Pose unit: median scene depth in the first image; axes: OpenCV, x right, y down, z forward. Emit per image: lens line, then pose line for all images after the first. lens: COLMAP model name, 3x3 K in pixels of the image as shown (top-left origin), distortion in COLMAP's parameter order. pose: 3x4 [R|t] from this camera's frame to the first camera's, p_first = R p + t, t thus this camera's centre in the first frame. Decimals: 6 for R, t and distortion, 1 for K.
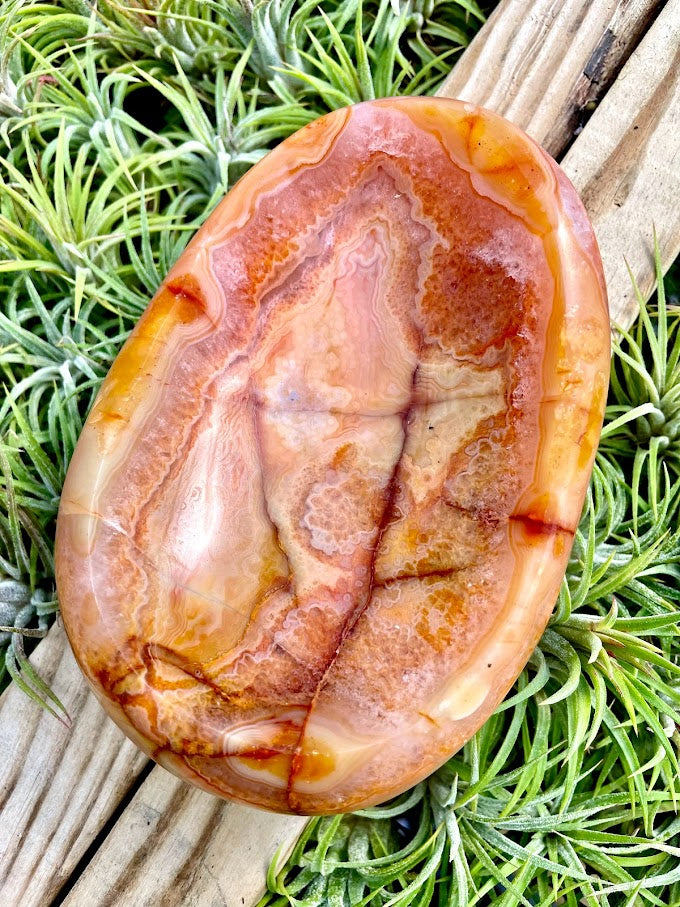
lens RADIAL K [[696.7, 0, 345.6], [0, 696.7, 450.9], [0, 0, 1]] dist [0.059733, -0.109757]
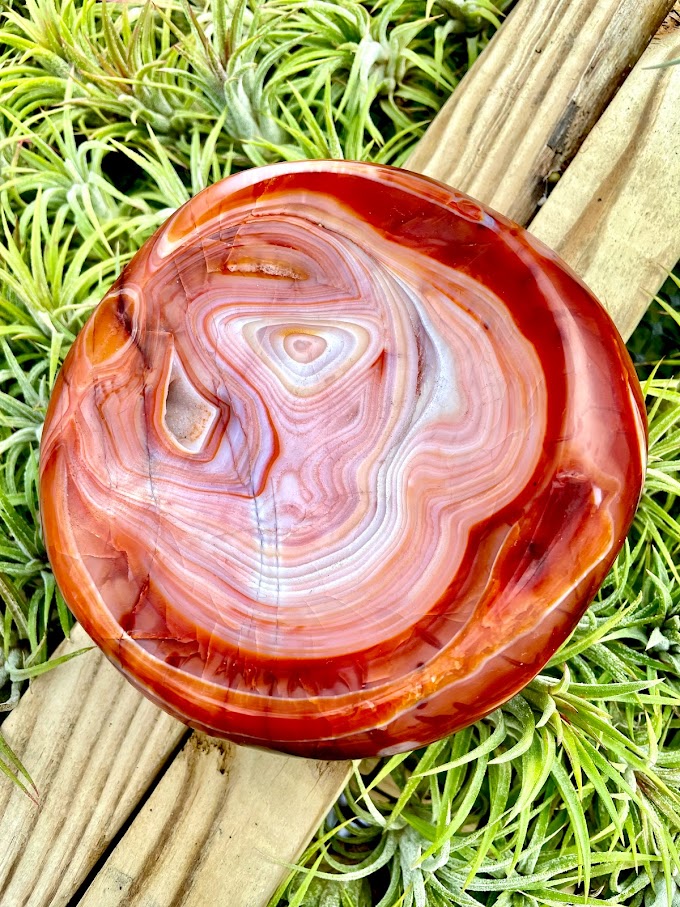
lens RADIAL K [[696.7, 0, 345.6], [0, 696.7, 450.9], [0, 0, 1]] dist [0.059733, -0.109757]
pose [[0.999960, -0.003027, 0.008432, 0.032025], [0.003135, 0.999913, -0.012830, -0.073352], [-0.008392, 0.012856, 0.999882, -0.019789]]
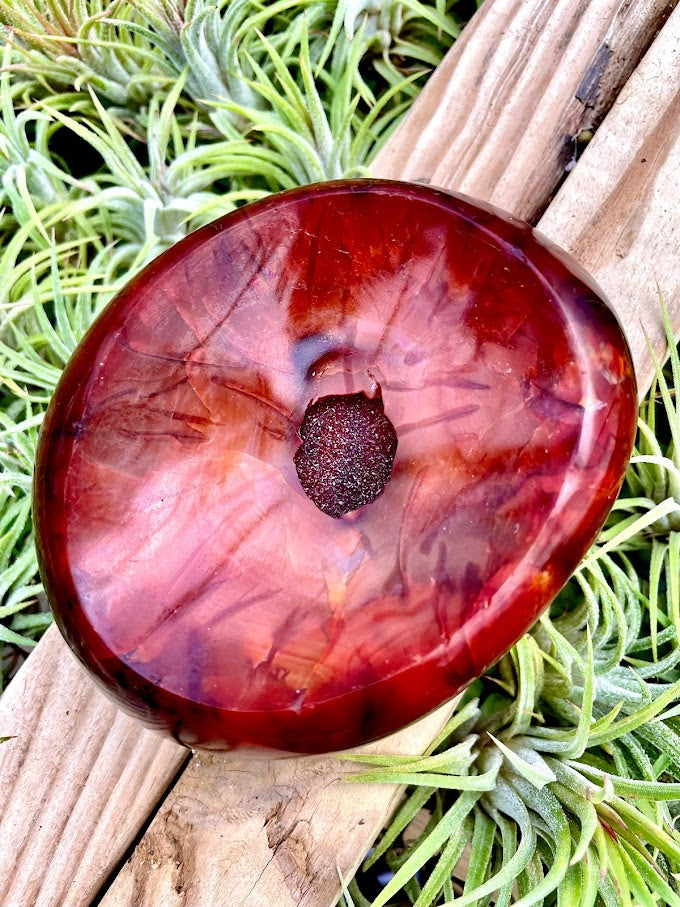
lens RADIAL K [[696.7, 0, 345.6], [0, 696.7, 450.9], [0, 0, 1]] dist [0.059733, -0.109757]
pose [[0.999754, -0.018755, -0.011861, 0.064022], [0.018524, 0.999642, -0.019297, -0.100127], [0.012219, 0.019073, 0.999743, 0.159540]]
